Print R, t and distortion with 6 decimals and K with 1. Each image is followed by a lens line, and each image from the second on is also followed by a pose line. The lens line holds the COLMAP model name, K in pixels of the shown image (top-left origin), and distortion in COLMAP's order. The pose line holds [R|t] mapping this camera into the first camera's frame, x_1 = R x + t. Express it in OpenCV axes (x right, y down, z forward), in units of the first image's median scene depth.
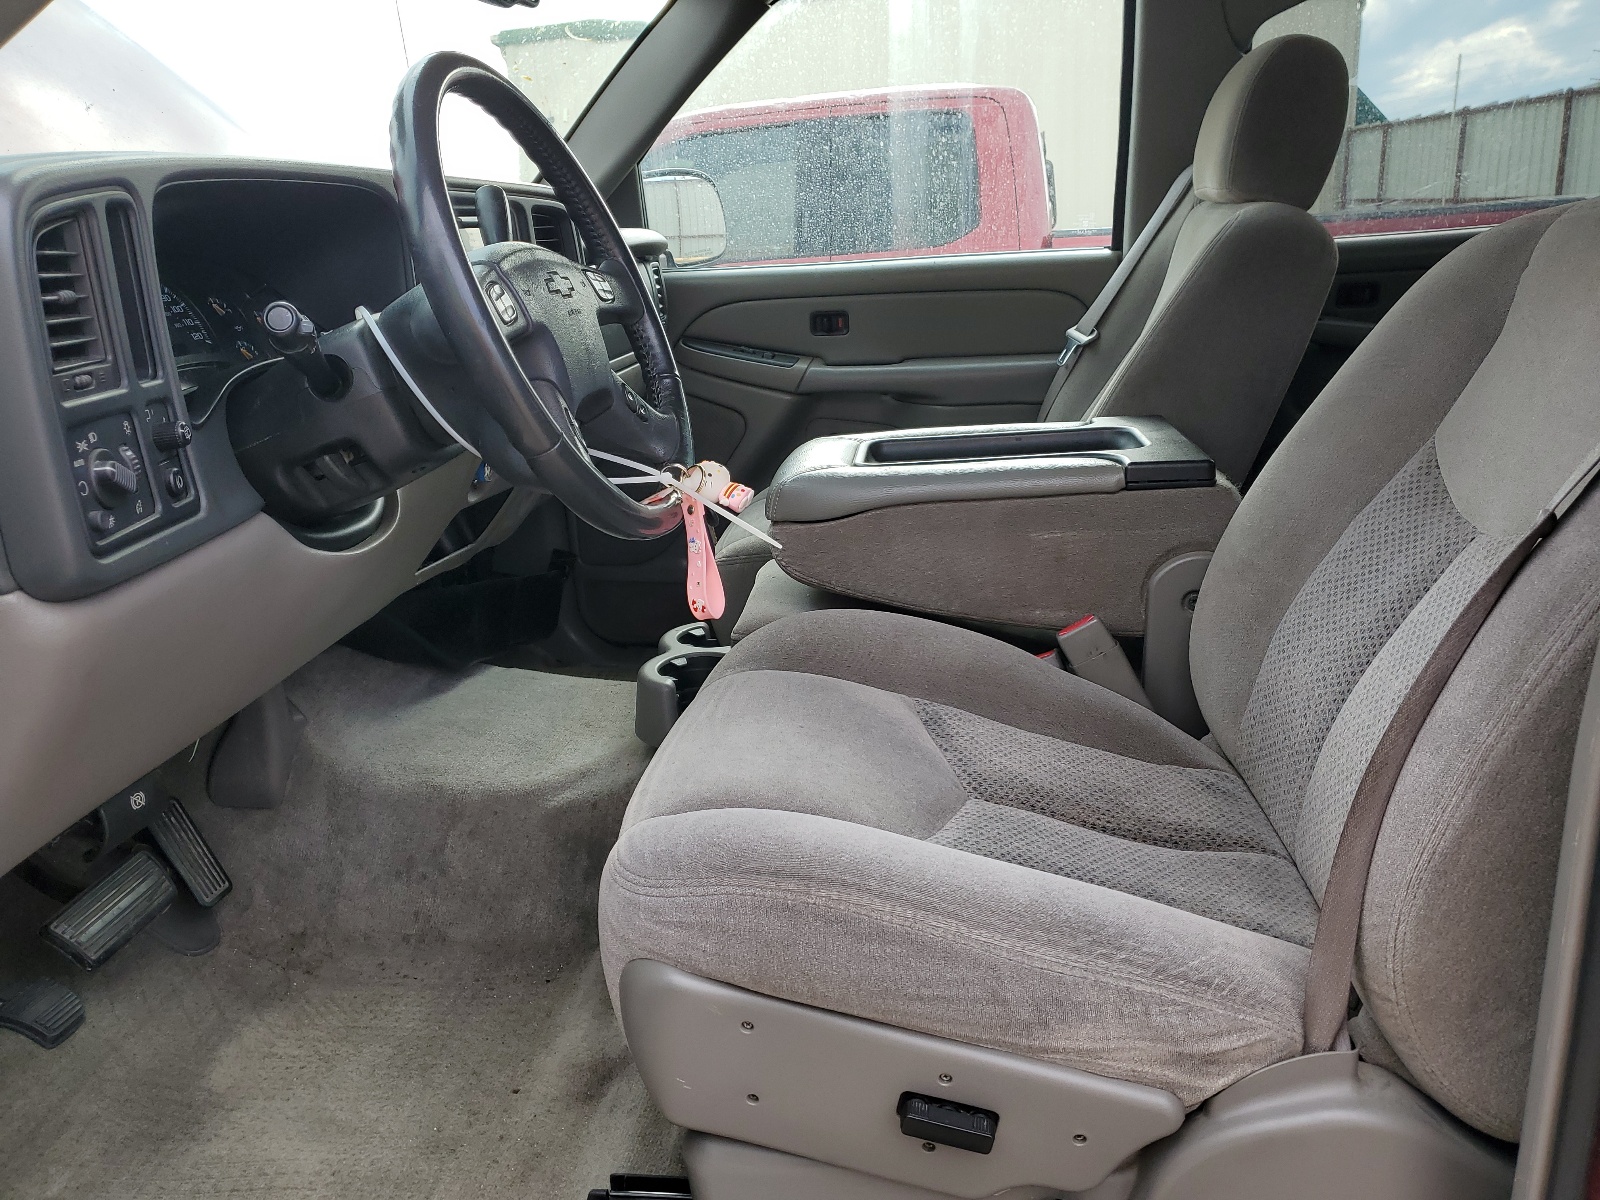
lens RADIAL K [[1282.7, 0, 784.5], [0, 1282.7, 598.5], [0, 0, 1]] dist [0.004316, 0.004469]
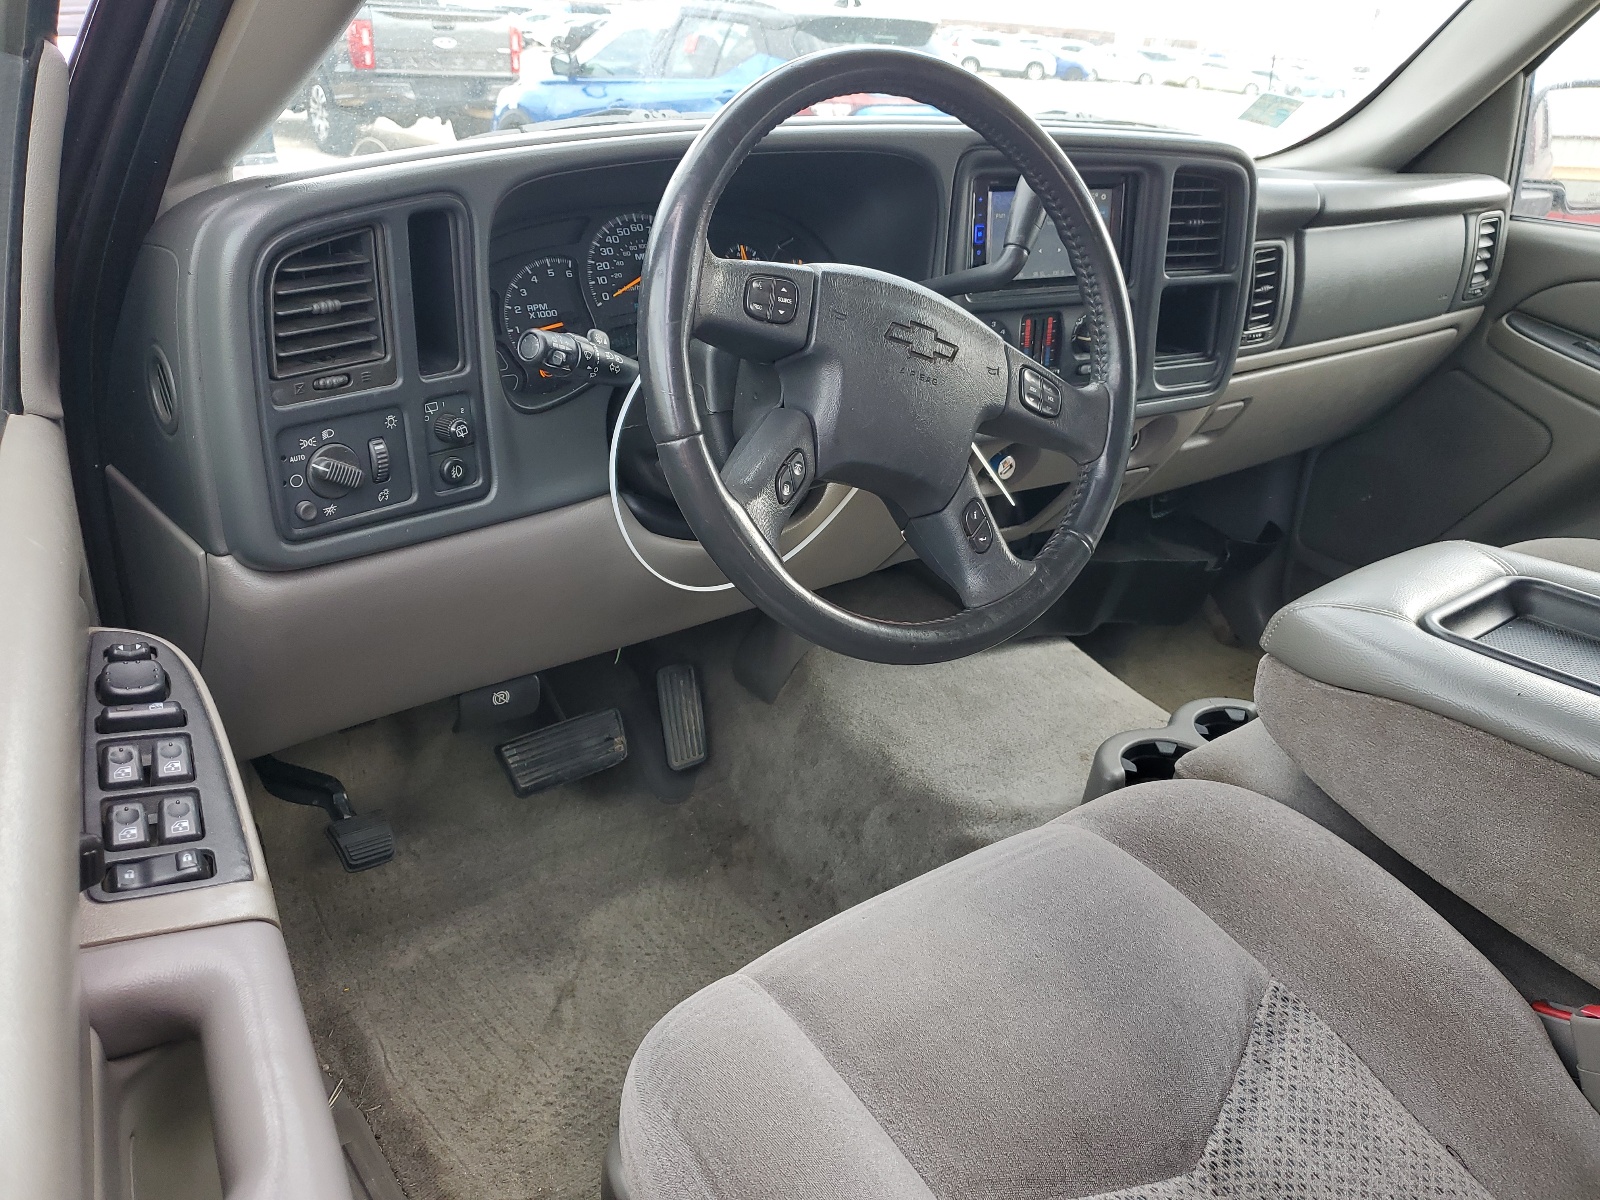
lens RADIAL K [[1282.7, 0, 784.5], [0, 1282.7, 598.5], [0, 0, 1]] dist [0.004316, 0.004469]
pose [[0.698183, 0.355693, -0.621308, 0.442894], [-0.257776, 0.934537, 0.245342, -0.343061], [0.667901, -0.011136, 0.744167, 0.413162]]
